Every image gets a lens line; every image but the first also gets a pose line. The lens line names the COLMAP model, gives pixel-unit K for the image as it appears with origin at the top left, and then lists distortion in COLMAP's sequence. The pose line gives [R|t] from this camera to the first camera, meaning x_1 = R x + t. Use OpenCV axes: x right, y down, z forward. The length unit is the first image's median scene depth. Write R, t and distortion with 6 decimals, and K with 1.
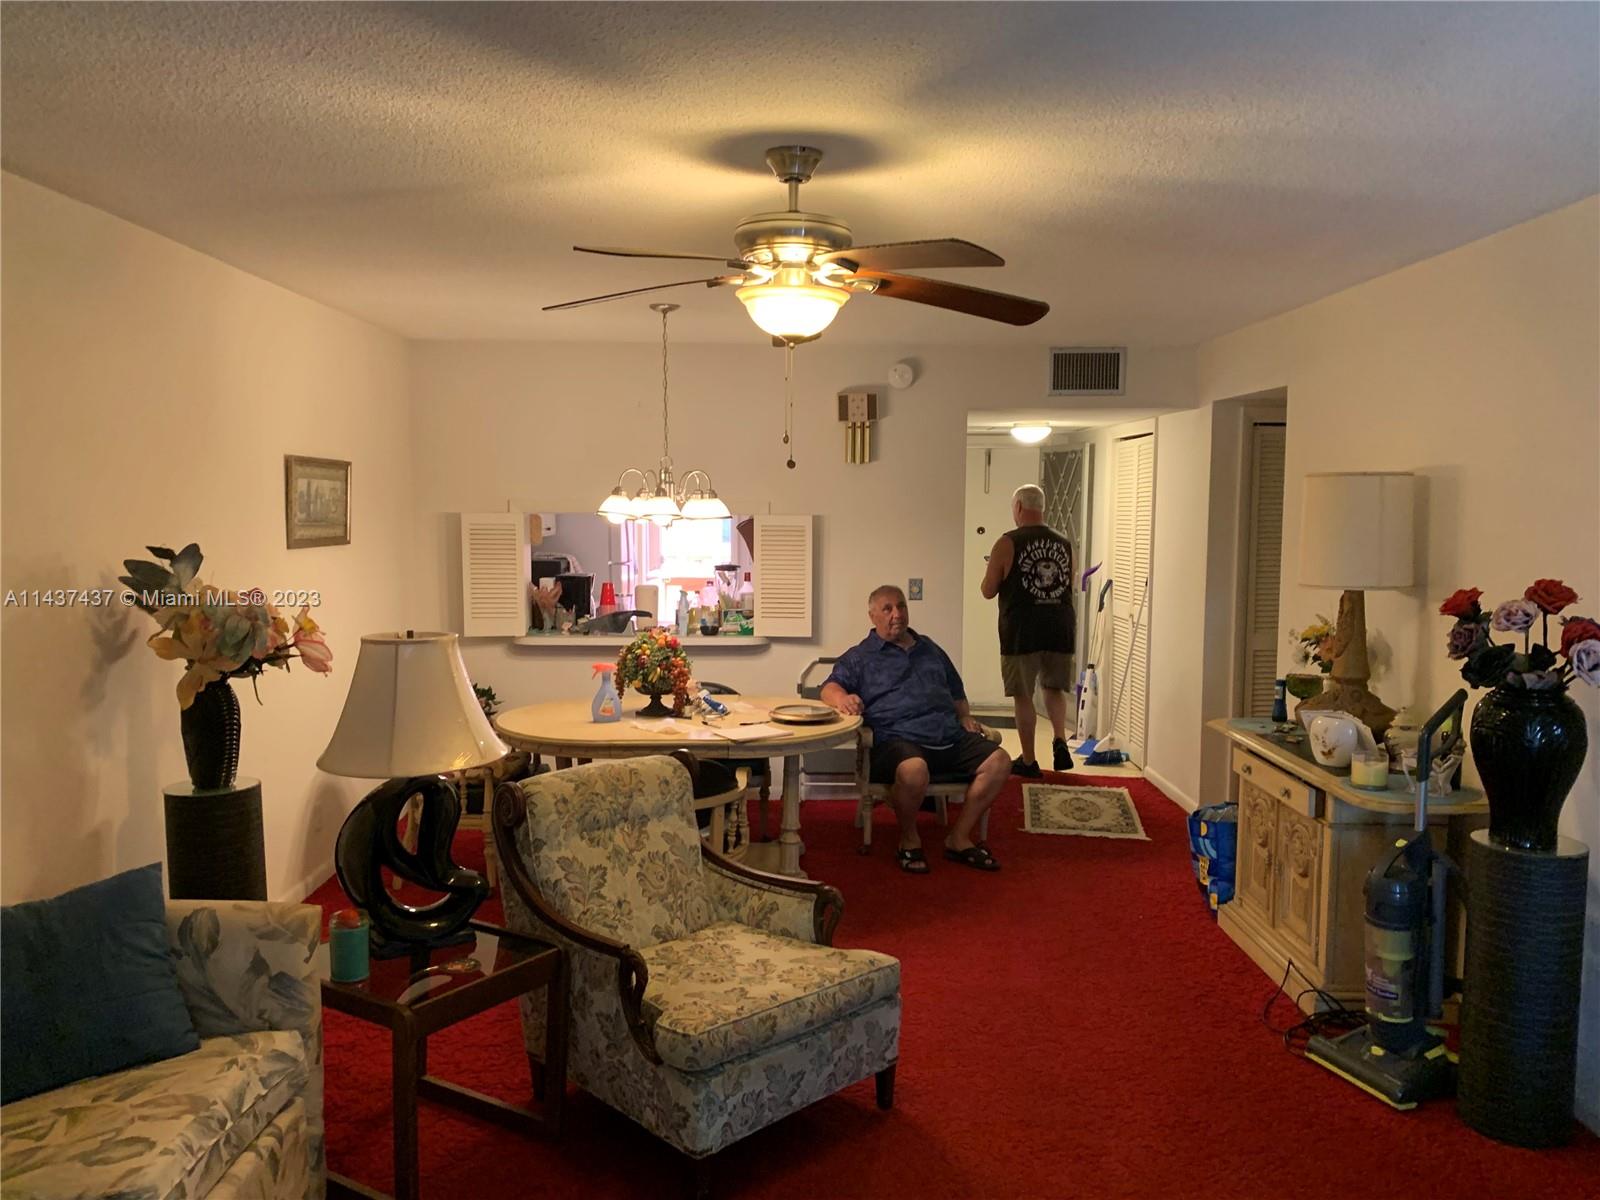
lens RADIAL K [[1206.2, 0, 800.0], [0, 1206.2, 600.0], [0, 0, 1]] dist [0.008536, 0.007327]
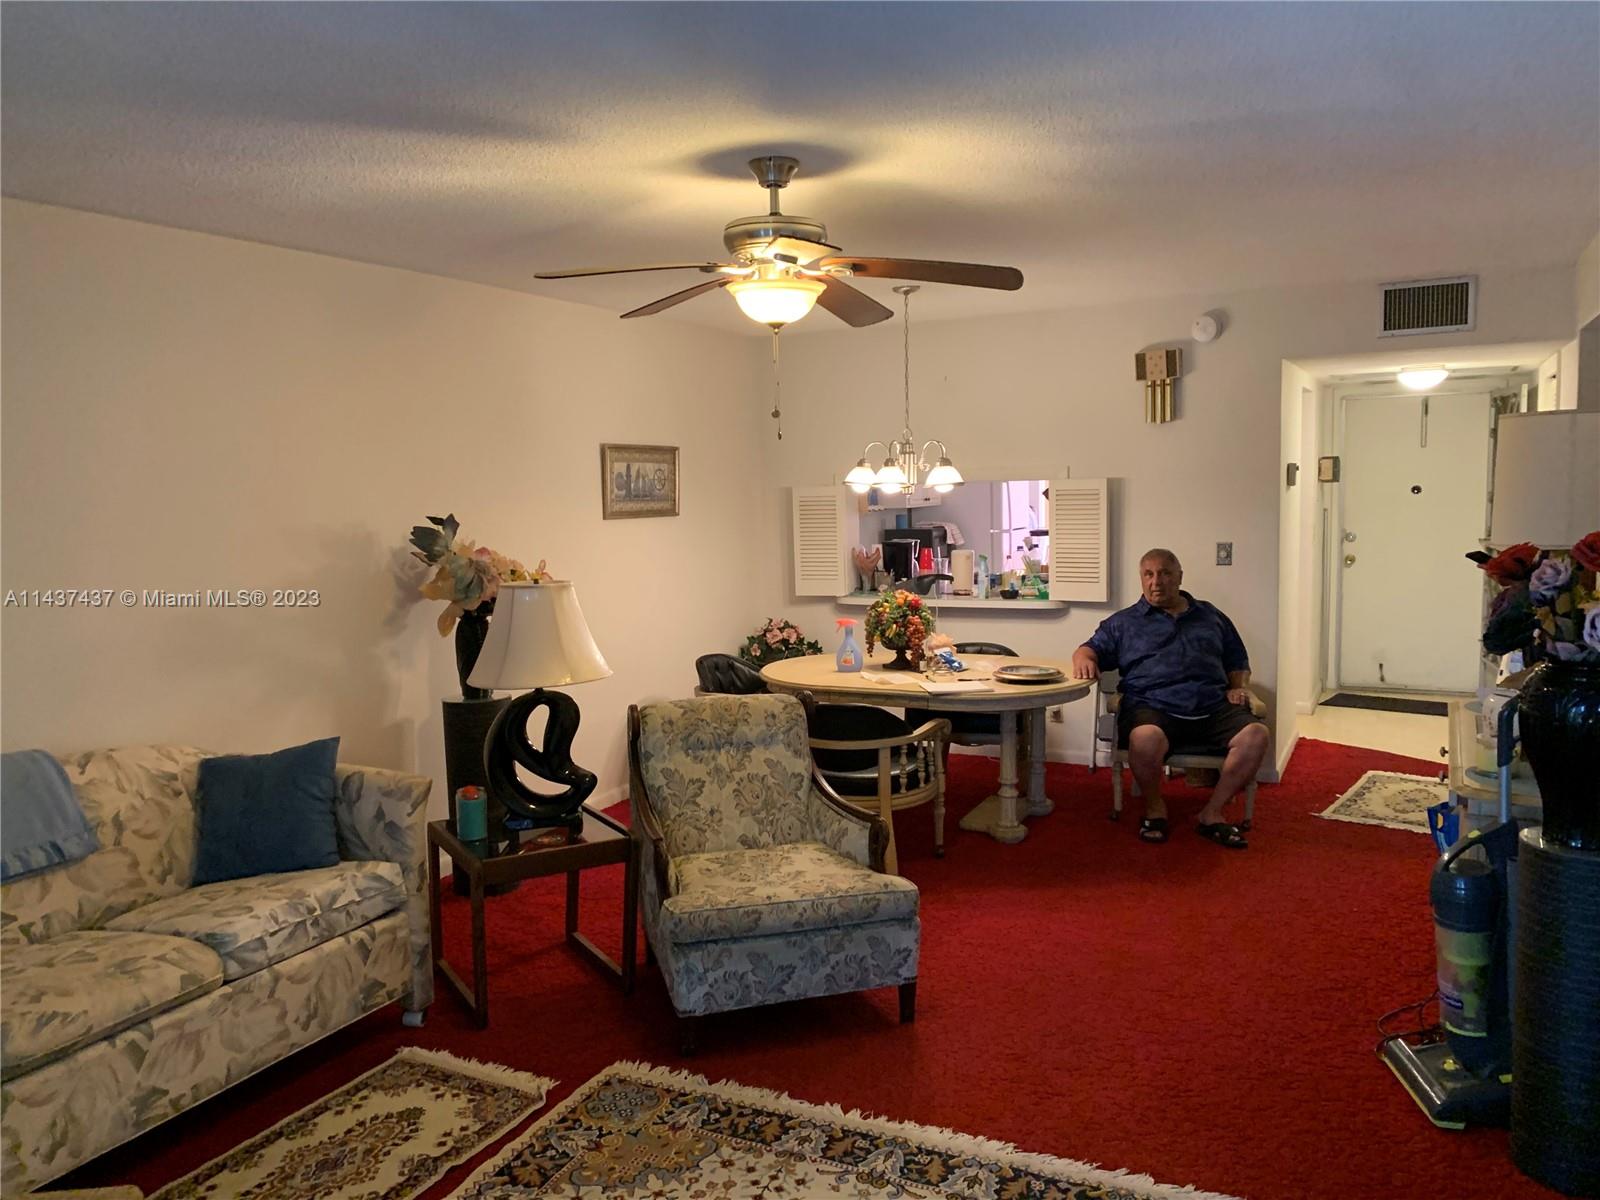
lens RADIAL K [[1216.9, 0, 800.0], [0, 1216.9, 600.0], [0, 0, 1]] dist [0.096281, -0.149814]
pose [[0.885179, 0.017989, -0.464902, 0.473840], [-0.008100, 0.999697, 0.023260, 0.013737], [0.465180, -0.016823, 0.885056, -0.019019]]
